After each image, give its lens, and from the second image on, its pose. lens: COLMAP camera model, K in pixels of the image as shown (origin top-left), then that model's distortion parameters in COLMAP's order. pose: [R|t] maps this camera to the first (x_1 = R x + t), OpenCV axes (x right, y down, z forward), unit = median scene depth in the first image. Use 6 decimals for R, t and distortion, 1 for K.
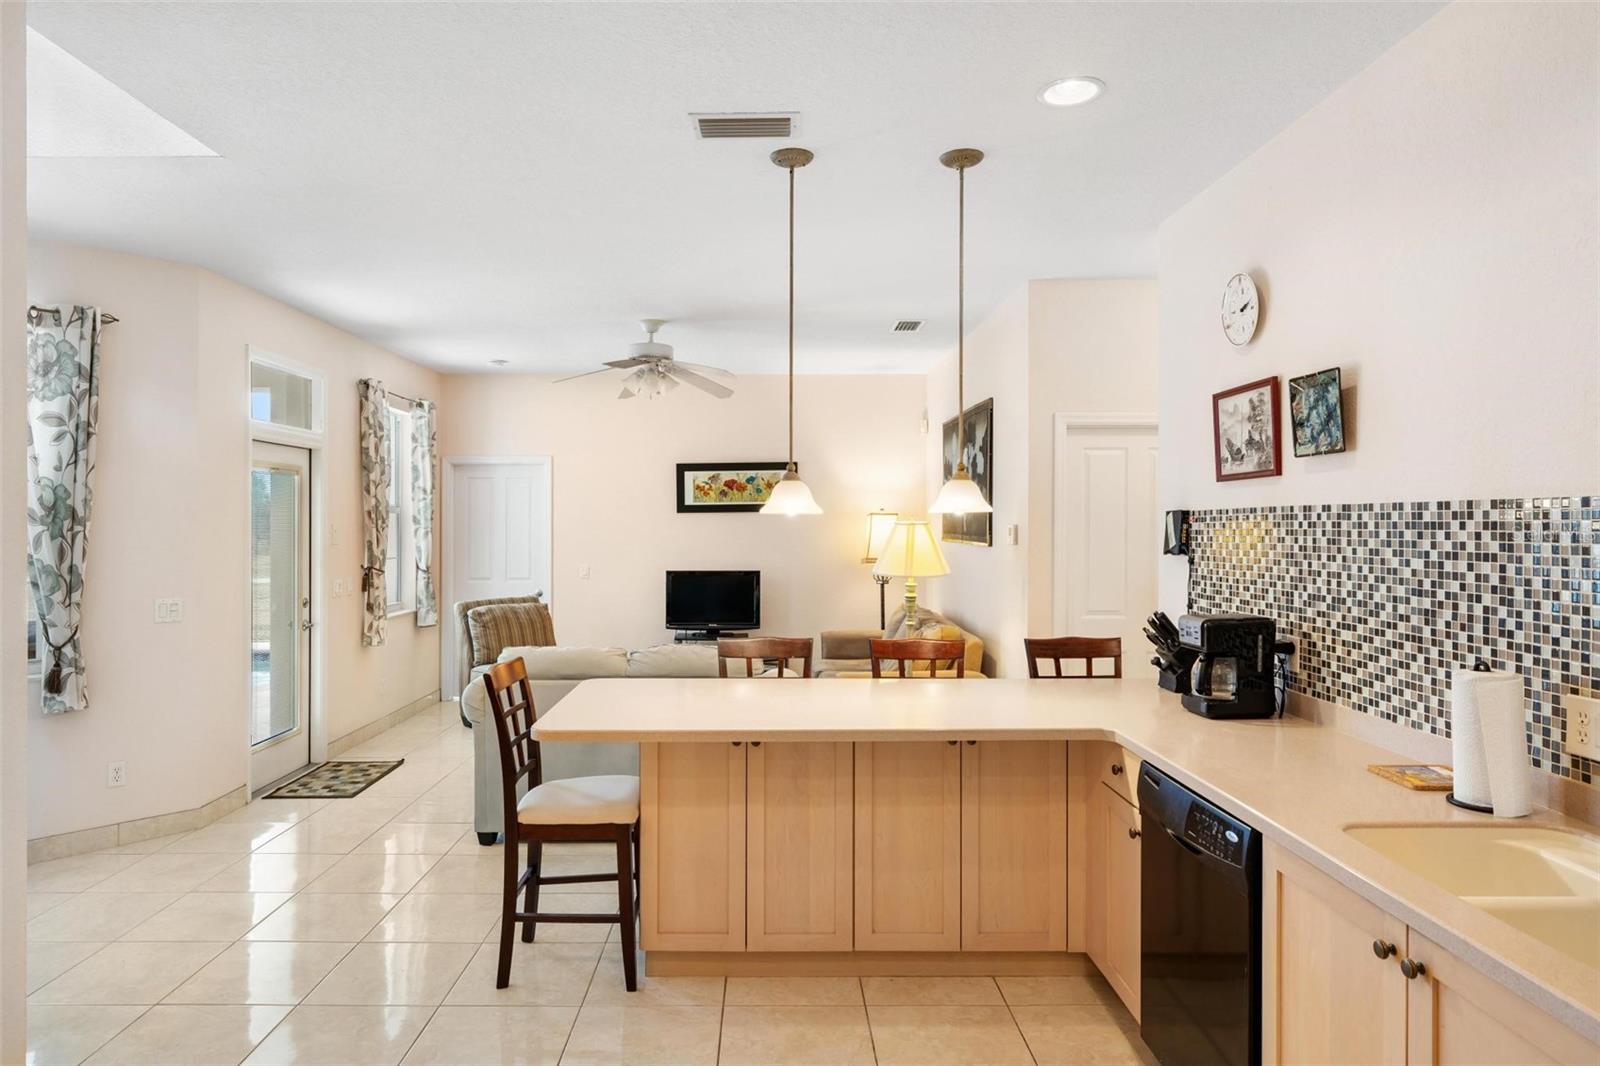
lens RADIAL K [[946.7, 0, 761.8], [0, 946.7, 527.6], [0, 0, 1]] dist [0.002867, -0.000330]
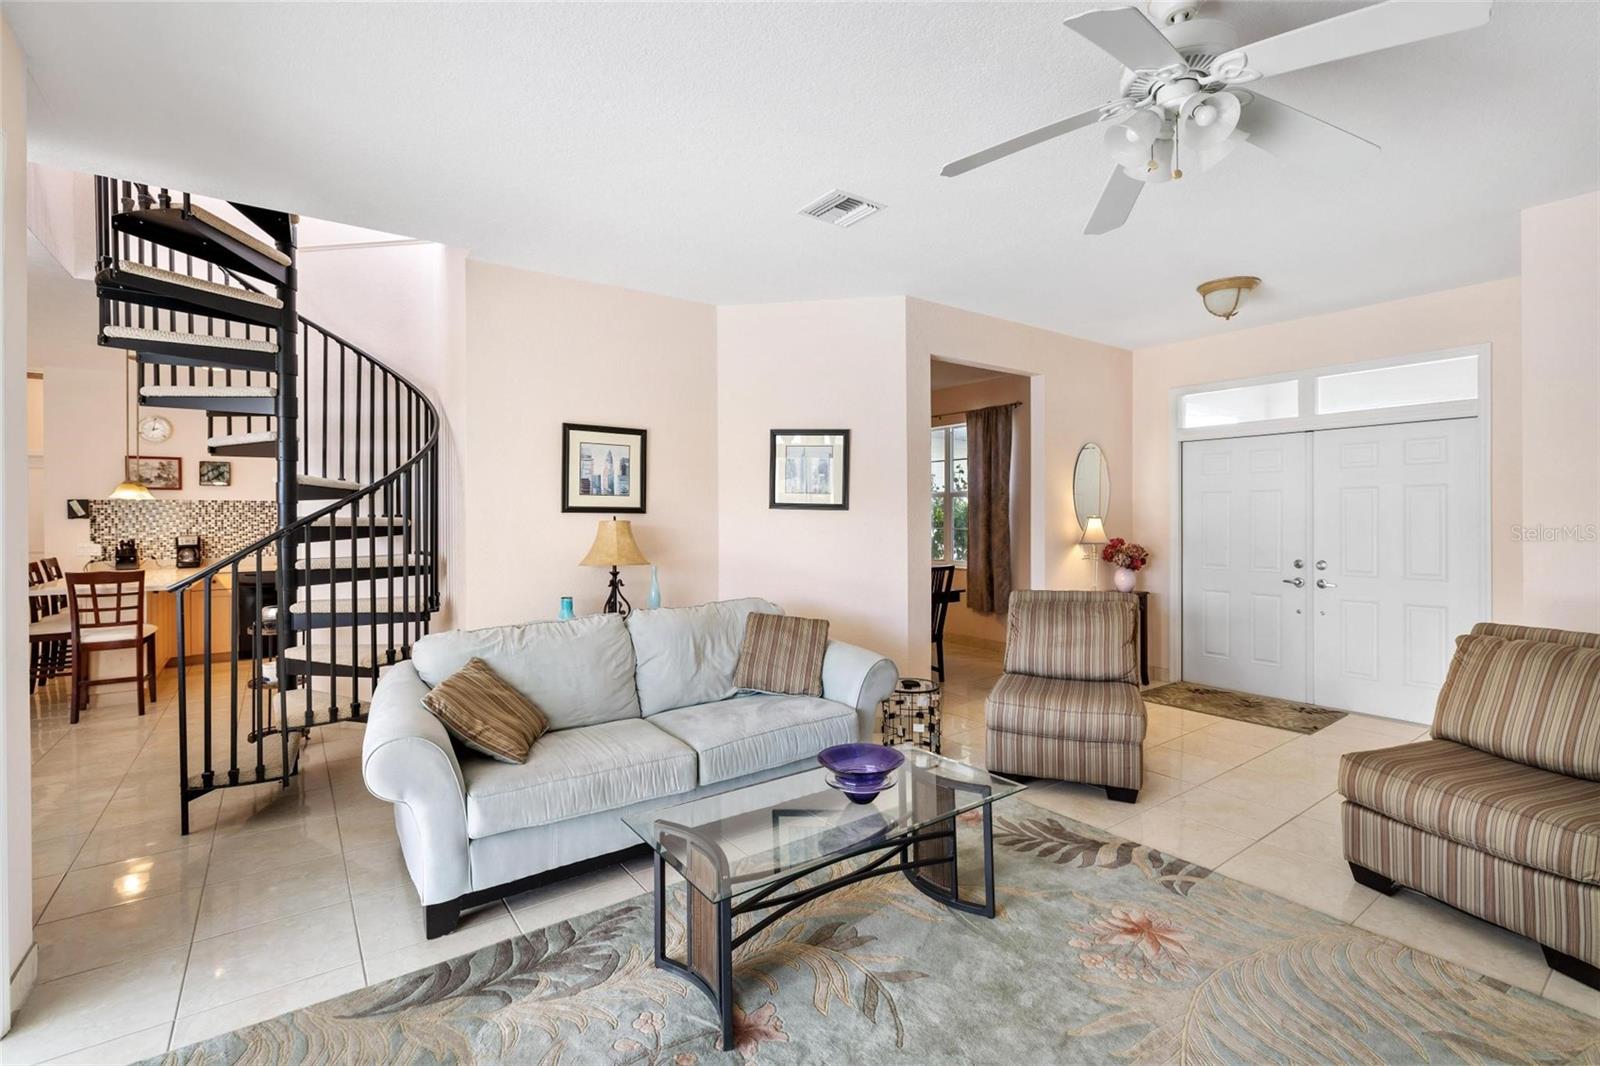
lens RADIAL K [[708.6, 0, 801.3], [0, 708.6, 517.1], [0, 0, 1]] dist [-0.002704, -0.000272]
pose [[-0.596713, 0.001398, 0.802453, -2.637923], [0.006879, 0.999971, 0.003374, 0.041066], [-0.802425, 0.007533, -0.596705, 0.805946]]
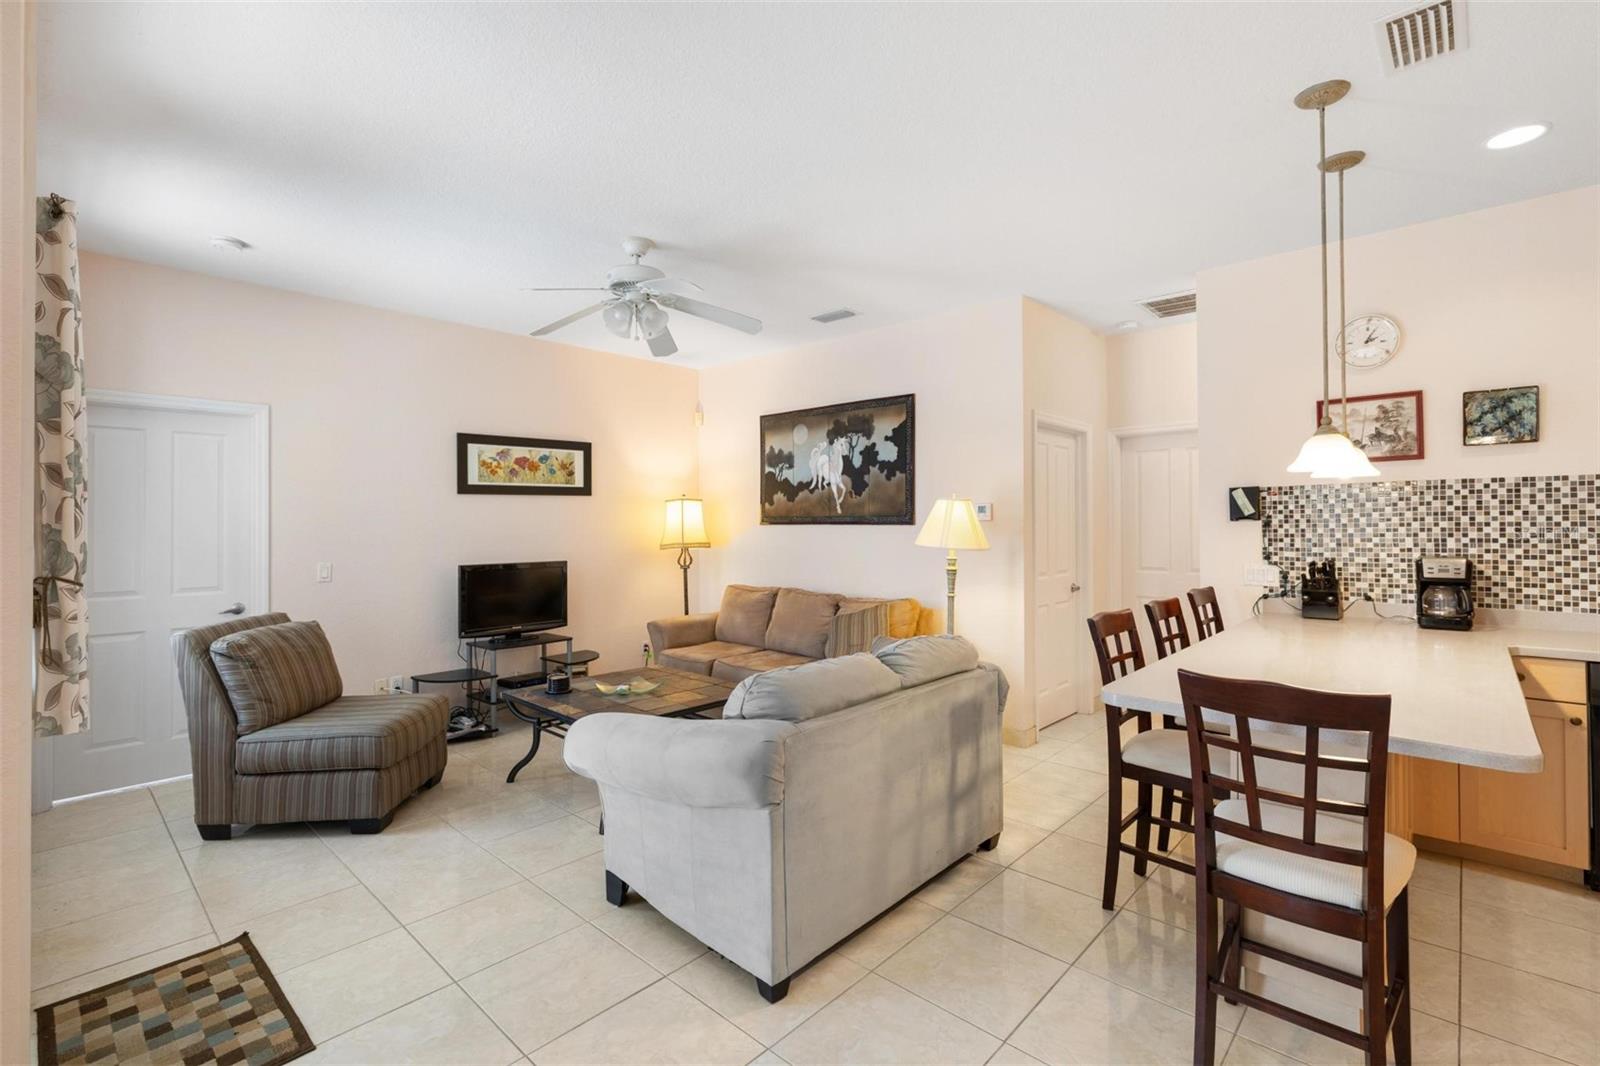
lens RADIAL K [[721.9, 0, 801.0], [0, 721.9, 518.8], [0, 0, 1]] dist [-0.002028, 0.000151]
pose [[0.673263, 0.002197, 0.739400, -0.965952], [0.009233, 0.999893, -0.011378, 0.042711], [-0.739346, 0.014487, 0.673170, 1.024732]]
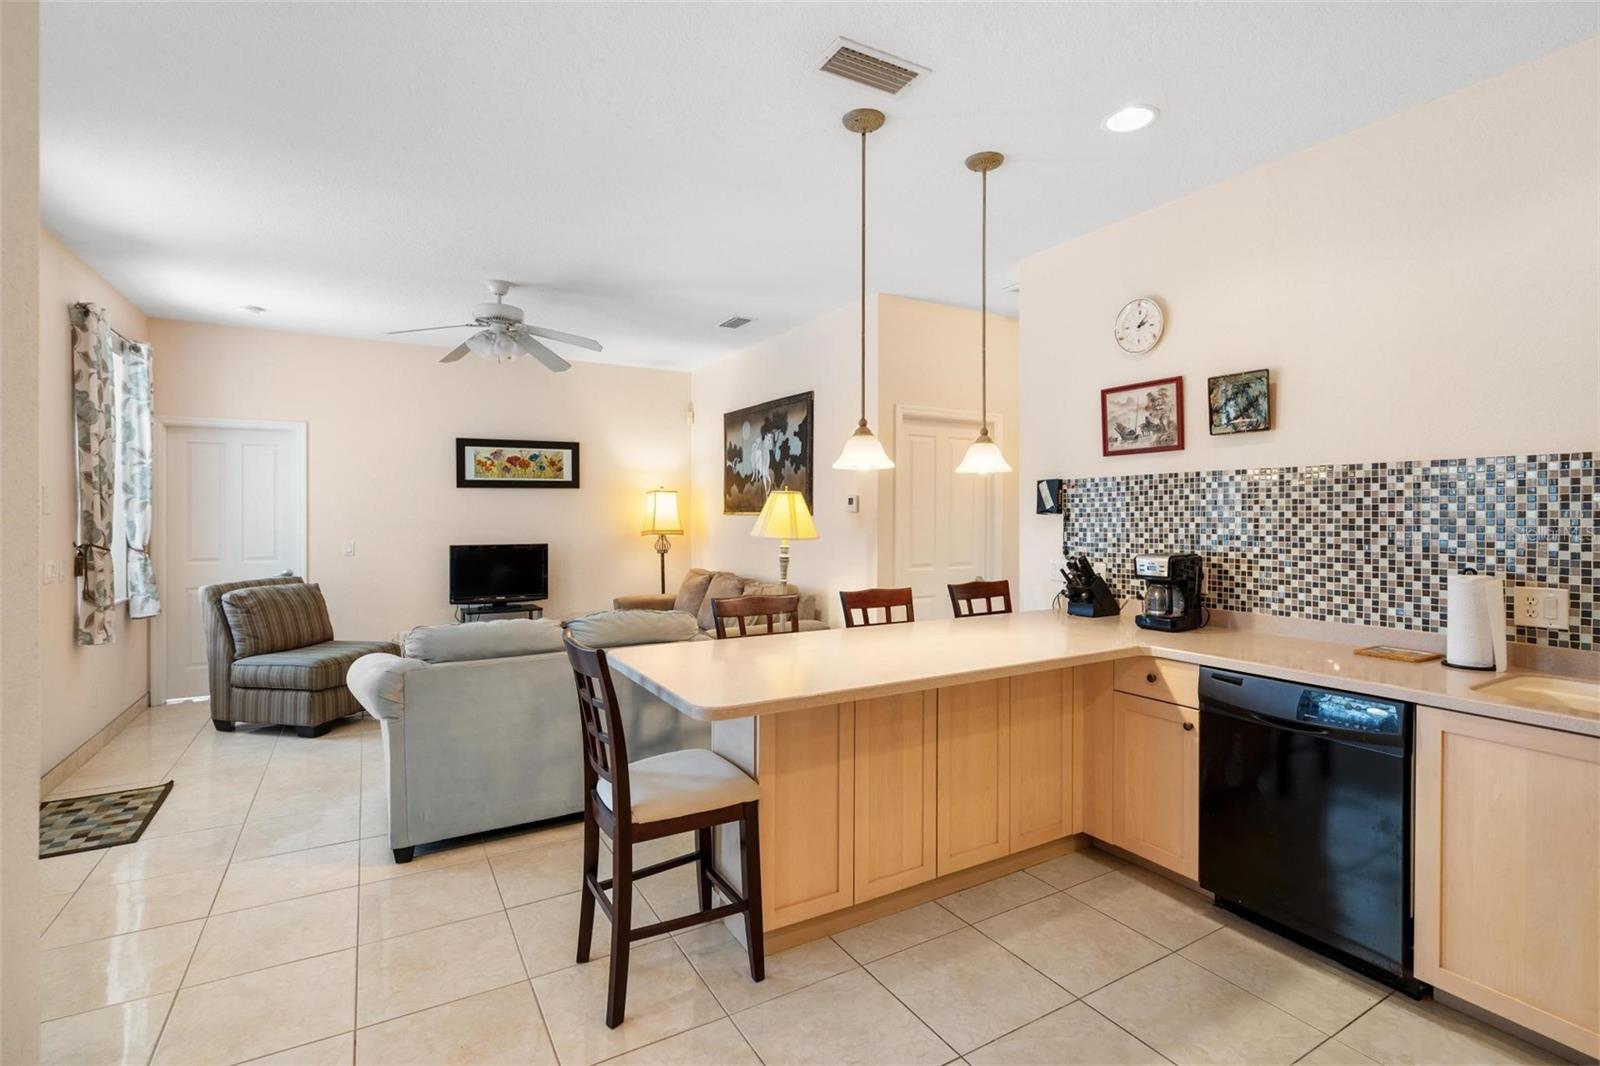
lens RADIAL K [[750.6, 0, 801.7], [0, 750.6, 518.8], [0, 0, 1]] dist [-0.005872, 0.000687]
pose [[0.859979, -0.001445, 0.510327, -0.500068], [0.000502, 0.999998, 0.001986, 0.044013], [-0.510329, -0.001452, 0.859978, 0.379158]]
